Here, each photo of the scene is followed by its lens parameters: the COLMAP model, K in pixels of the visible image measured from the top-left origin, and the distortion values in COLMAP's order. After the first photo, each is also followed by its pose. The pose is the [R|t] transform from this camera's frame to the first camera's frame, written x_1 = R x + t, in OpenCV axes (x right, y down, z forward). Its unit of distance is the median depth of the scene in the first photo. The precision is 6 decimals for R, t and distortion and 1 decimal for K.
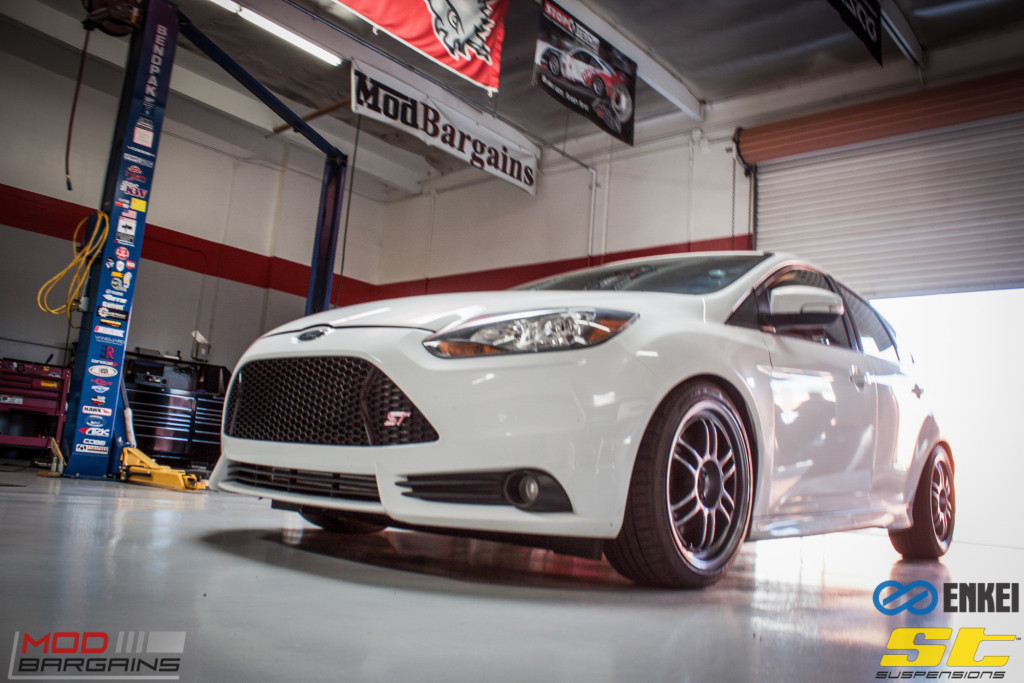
lens RADIAL K [[828.9, 0, 512.0], [0, 828.9, 341.5], [0, 0, 1]] dist [-0.078413, 0.002570]
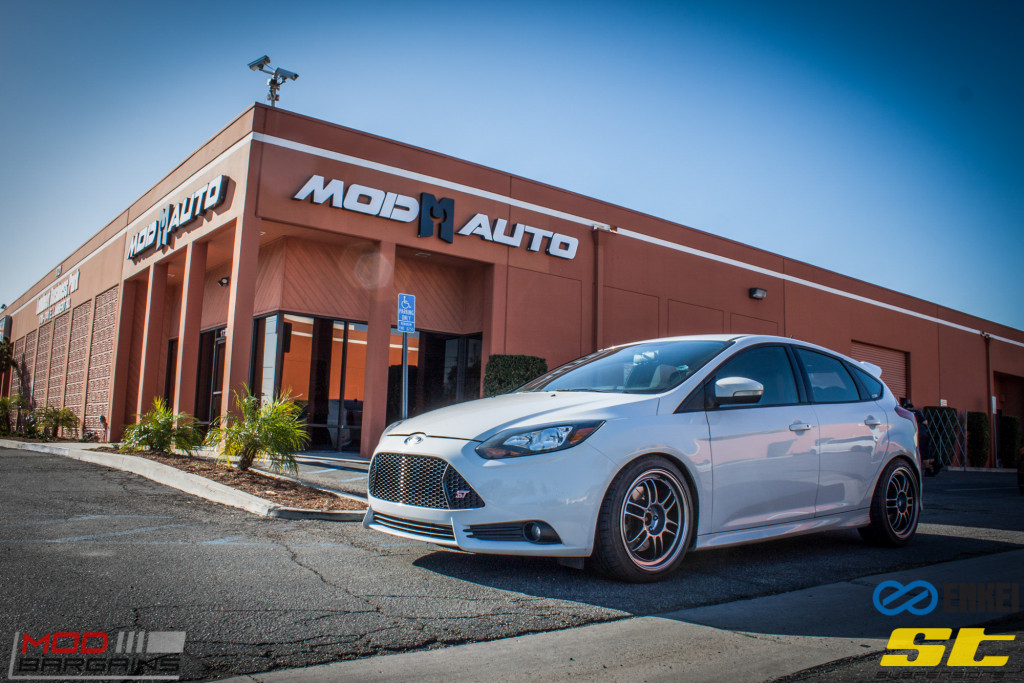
lens RADIAL K [[828.9, 0, 512.0], [0, 828.9, 341.5], [0, 0, 1]] dist [-0.078413, 0.002570]
pose [[0.986203, -0.062357, -0.153347, 0.261000], [0.066212, 0.997602, 0.020160, -0.264528], [0.151722, -0.030035, 0.987967, -0.739279]]
